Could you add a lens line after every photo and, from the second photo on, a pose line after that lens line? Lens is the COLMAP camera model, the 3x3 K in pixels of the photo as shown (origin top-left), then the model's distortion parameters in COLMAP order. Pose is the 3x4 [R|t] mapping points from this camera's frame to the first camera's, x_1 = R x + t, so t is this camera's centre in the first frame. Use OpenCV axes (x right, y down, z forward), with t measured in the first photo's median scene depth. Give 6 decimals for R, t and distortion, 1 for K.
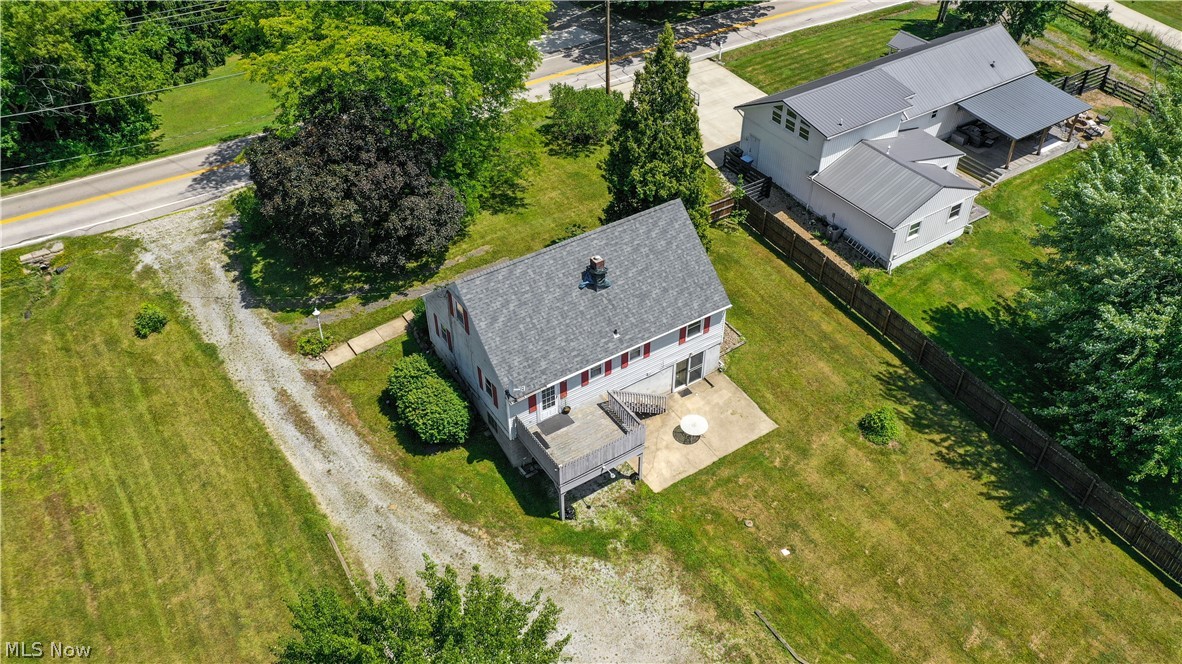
lens RADIAL K [[939.8, 0, 591.0], [0, 939.8, 332.0], [0, 0, 1]] dist [0.011898, 0.009010]
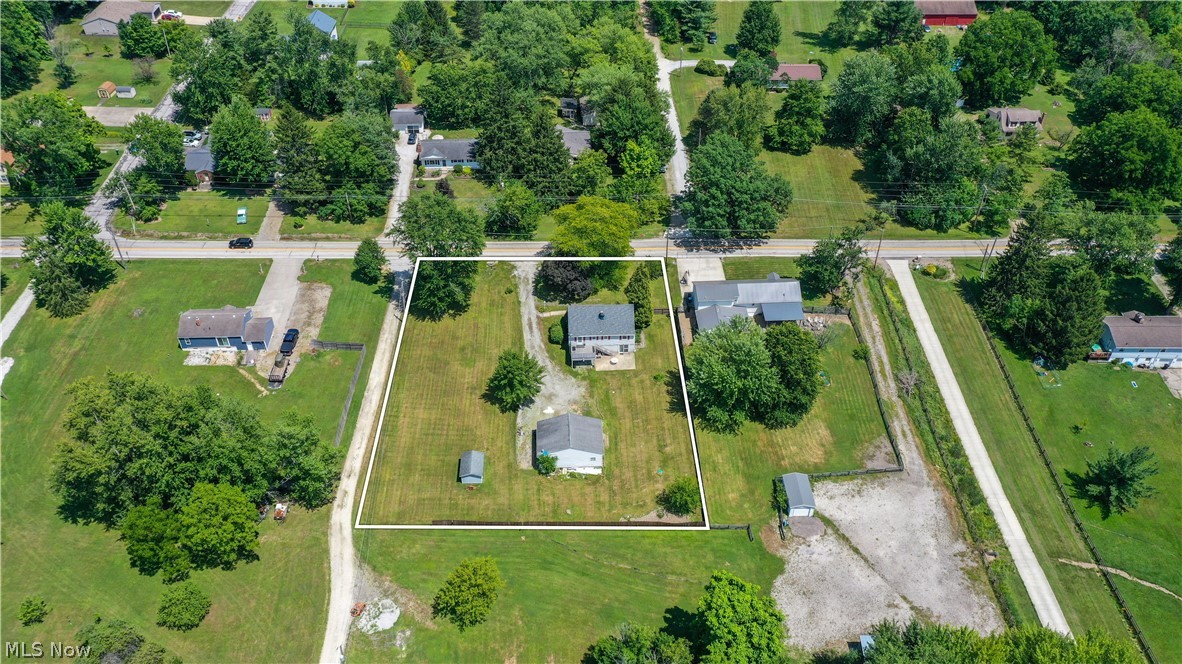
lens RADIAL K [[939.8, 0, 591.0], [0, 939.8, 332.0], [0, 0, 1]] dist [0.011898, 0.009010]
pose [[0.864387, 0.330254, -0.379167, 1.349744], [-0.330779, 0.941406, 0.065886, -0.217629], [0.378709, 0.068469, 0.922980, -2.435096]]
